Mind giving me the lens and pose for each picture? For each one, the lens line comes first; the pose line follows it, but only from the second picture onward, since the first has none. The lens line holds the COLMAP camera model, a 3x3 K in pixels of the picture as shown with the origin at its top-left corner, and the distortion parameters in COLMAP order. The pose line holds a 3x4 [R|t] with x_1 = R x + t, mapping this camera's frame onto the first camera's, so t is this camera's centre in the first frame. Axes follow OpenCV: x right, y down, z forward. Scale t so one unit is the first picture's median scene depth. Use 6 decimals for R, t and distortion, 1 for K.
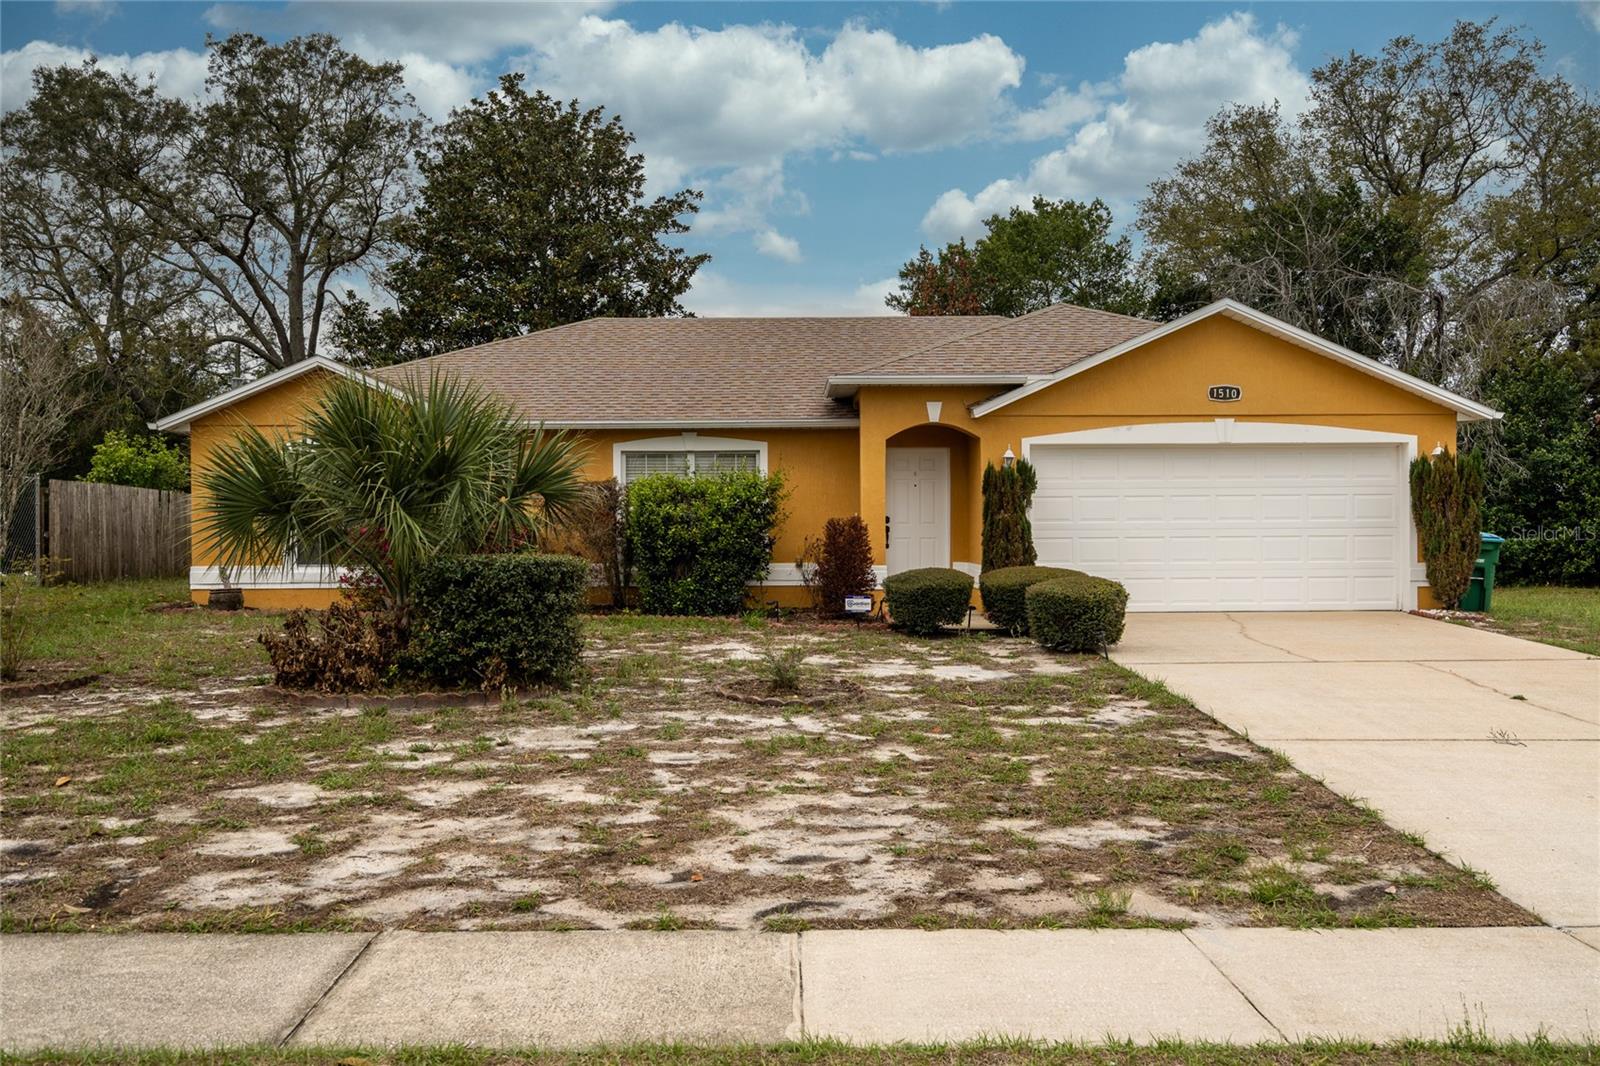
lens RADIAL K [[1365.6, 0, 800.1], [0, 1365.6, 535.6], [0, 0, 1]] dist [0.007772, 0.002303]
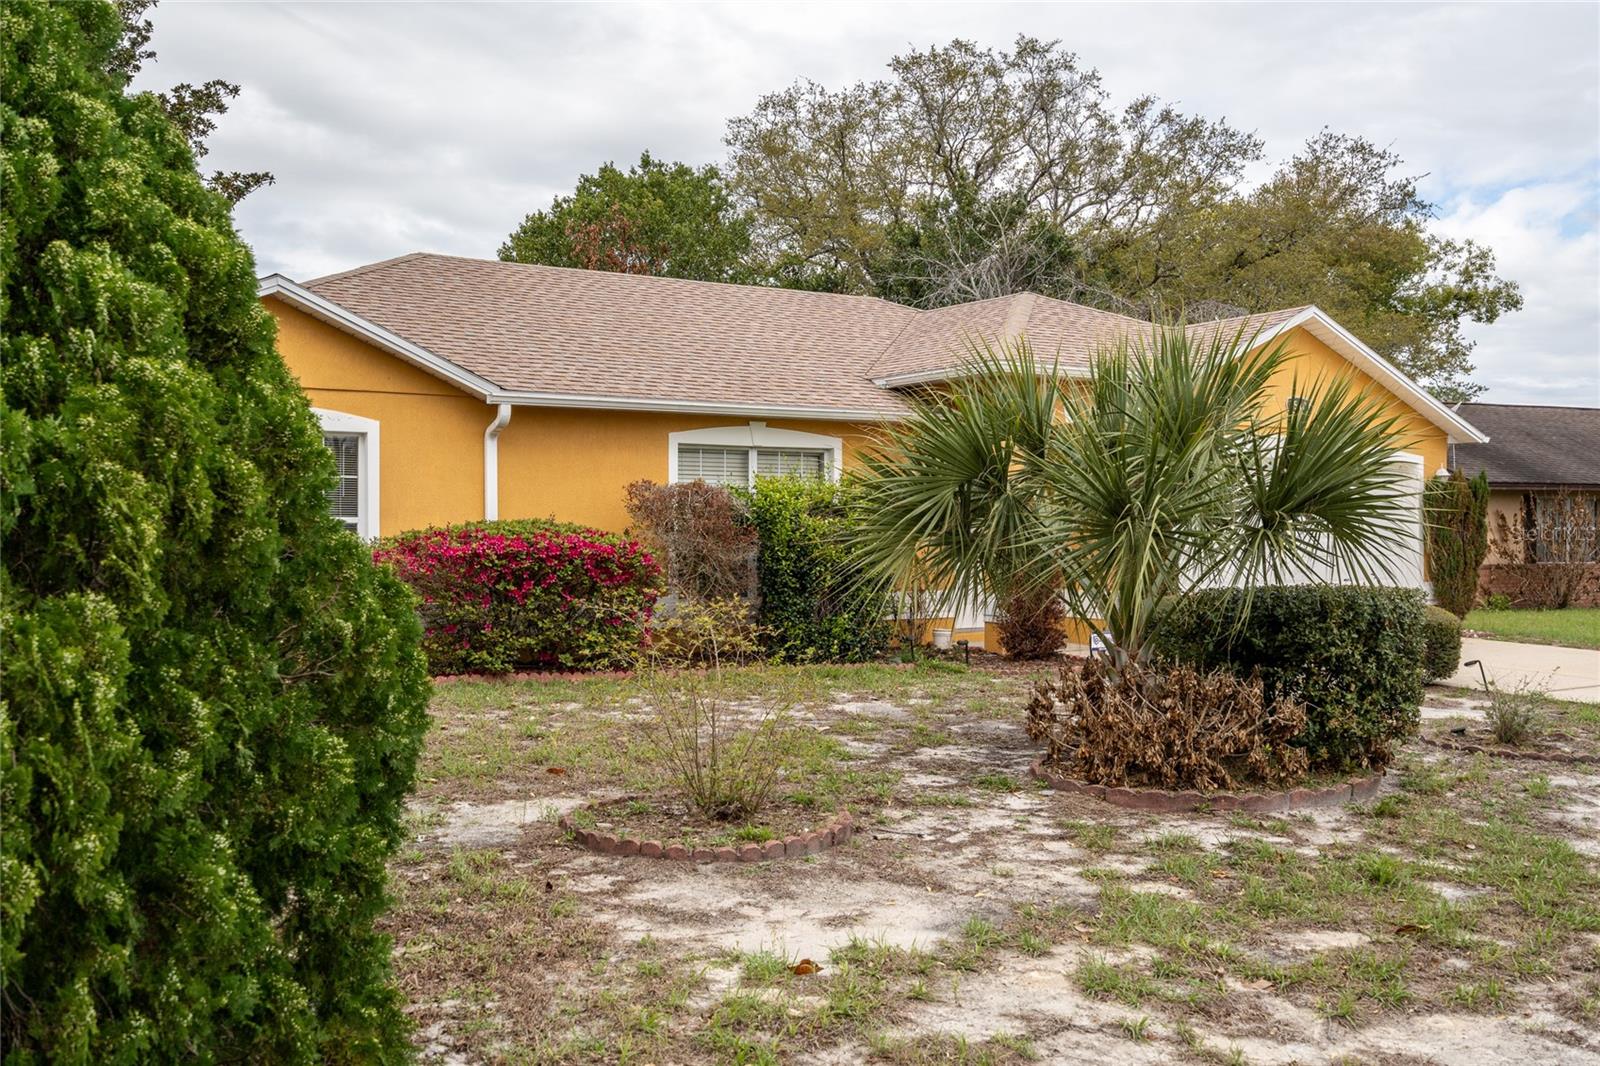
lens RADIAL K [[1621.7, 0, 800.5], [0, 1621.7, 532.1], [0, 0, 1]] dist [0.000461, 0.000000]
pose [[0.872072, 0.008613, 0.489302, -0.491071], [0.000728, 0.999821, -0.018896, -0.000329], [-0.489377, 0.016835, 0.871910, 0.241195]]
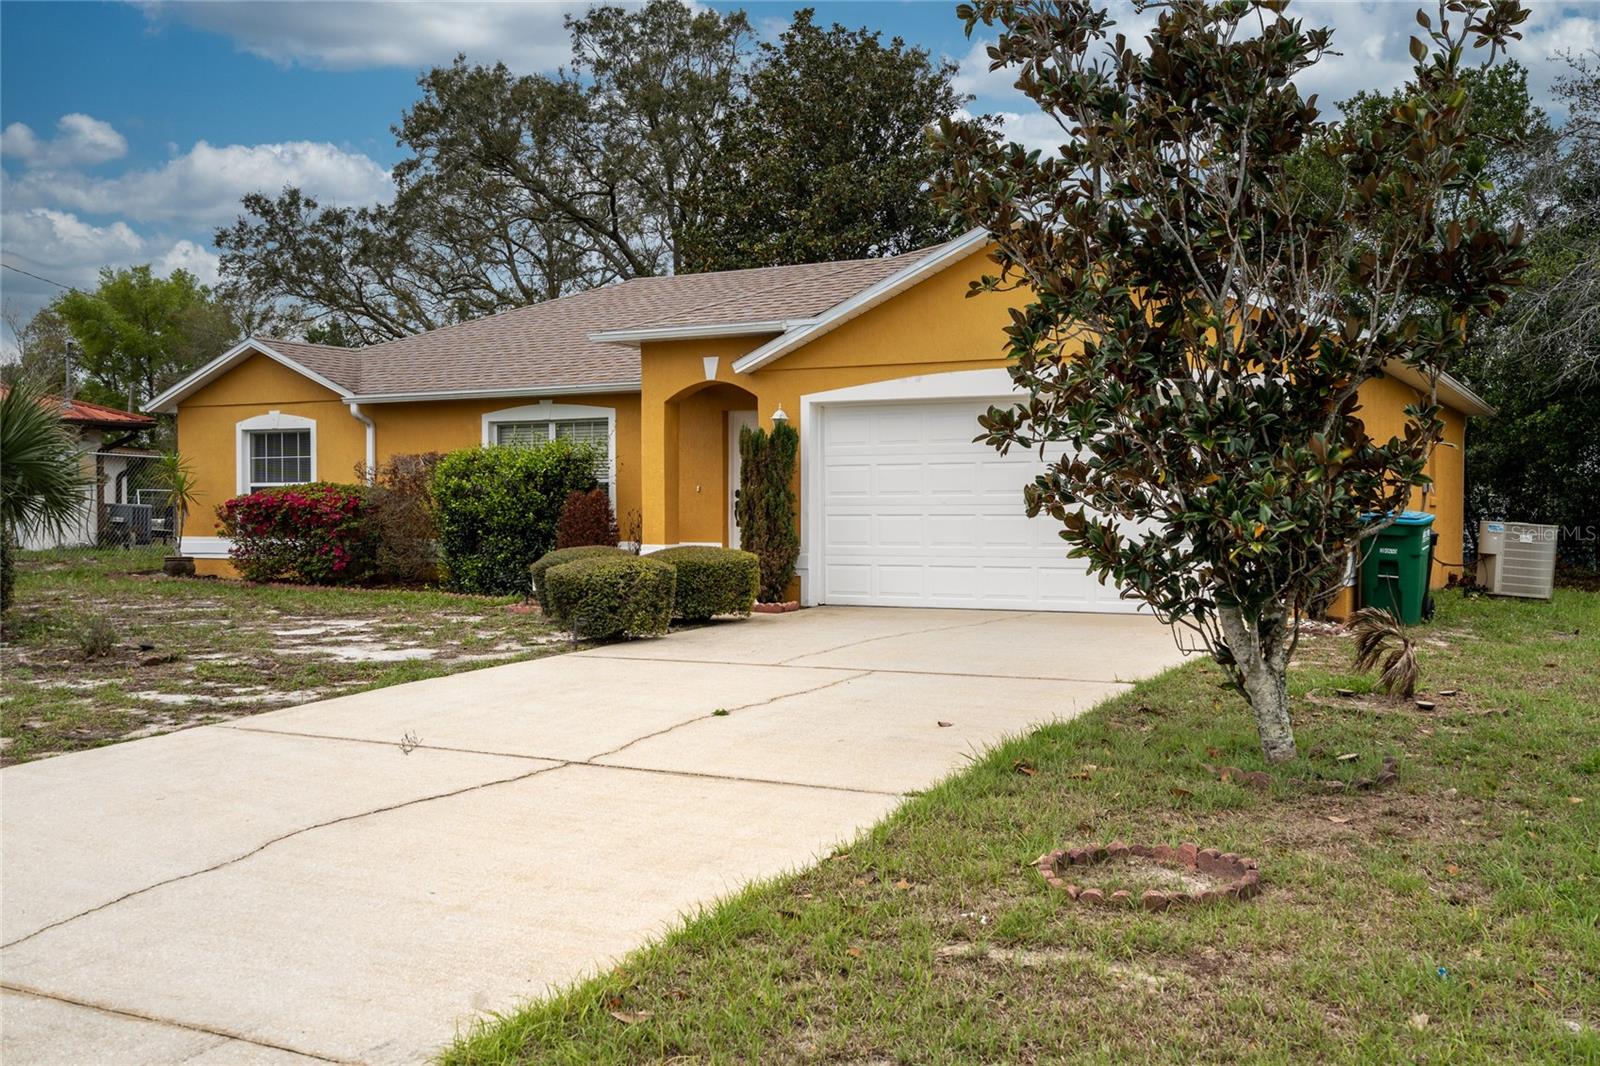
lens RADIAL K [[1621.7, 0, 799.8], [0, 1621.7, 530.5], [0, 0, 1]] dist [0.000461, 0.000000]
pose [[0.873552, 0.010519, -0.486617, 0.618069], [-0.010657, 0.999940, 0.002484, 0.008645], [0.486614, 0.003015, 0.873612, 0.122278]]
